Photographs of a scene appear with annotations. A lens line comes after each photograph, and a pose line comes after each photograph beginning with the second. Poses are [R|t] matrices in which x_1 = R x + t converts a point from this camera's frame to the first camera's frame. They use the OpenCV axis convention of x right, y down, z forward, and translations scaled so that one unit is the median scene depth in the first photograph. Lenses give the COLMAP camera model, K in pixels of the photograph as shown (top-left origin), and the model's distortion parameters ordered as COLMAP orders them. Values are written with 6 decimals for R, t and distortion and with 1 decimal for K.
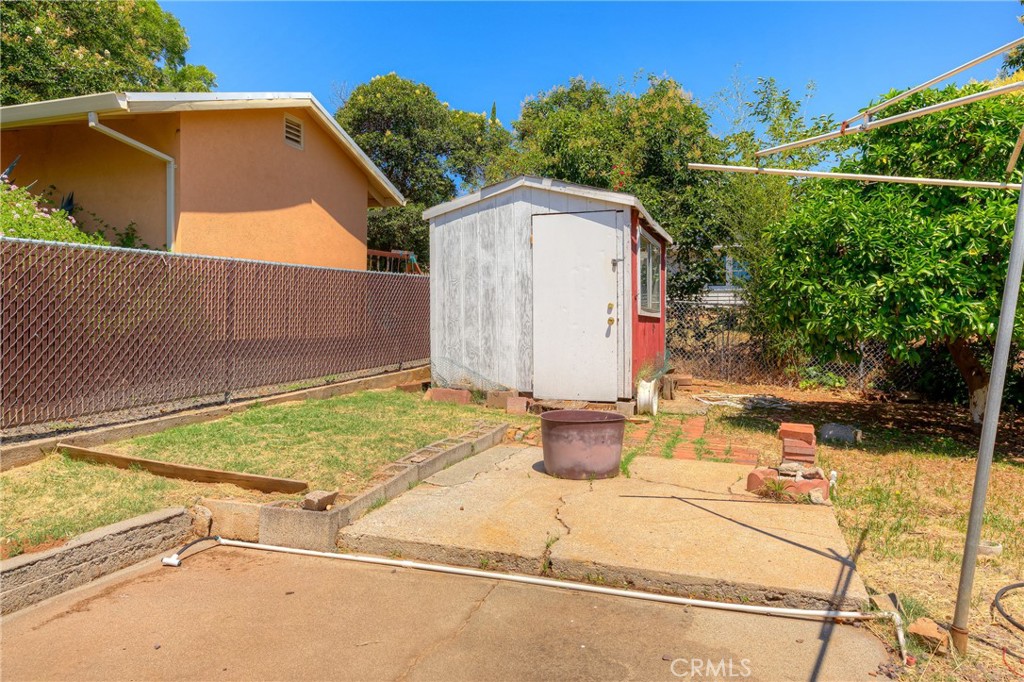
lens RADIAL K [[667.5, 0, 513.1], [0, 667.5, 334.1], [0, 0, 1]] dist [0.010334, 0.001563]
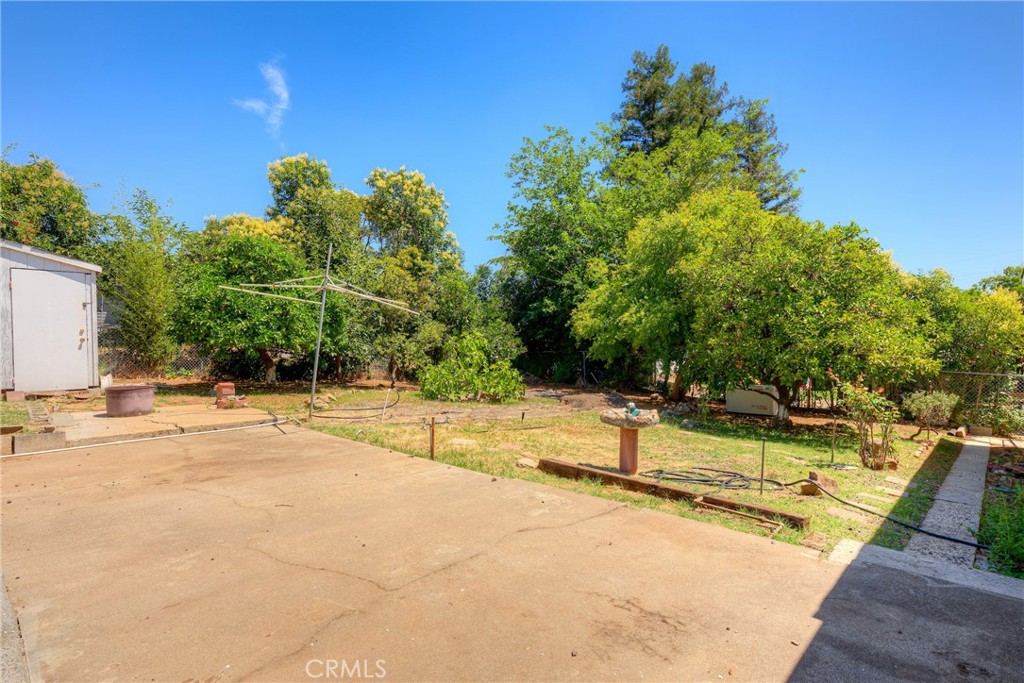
lens RADIAL K [[535.9, 0, 513.1], [0, 535.9, 340.7], [0, 0, 1]] dist [0.005082, 0.000557]
pose [[0.424166, -0.009966, 0.905529, -0.603129], [0.017737, 0.999839, 0.002696, -0.002639], [-0.905411, 0.014917, 0.424275, -0.520749]]
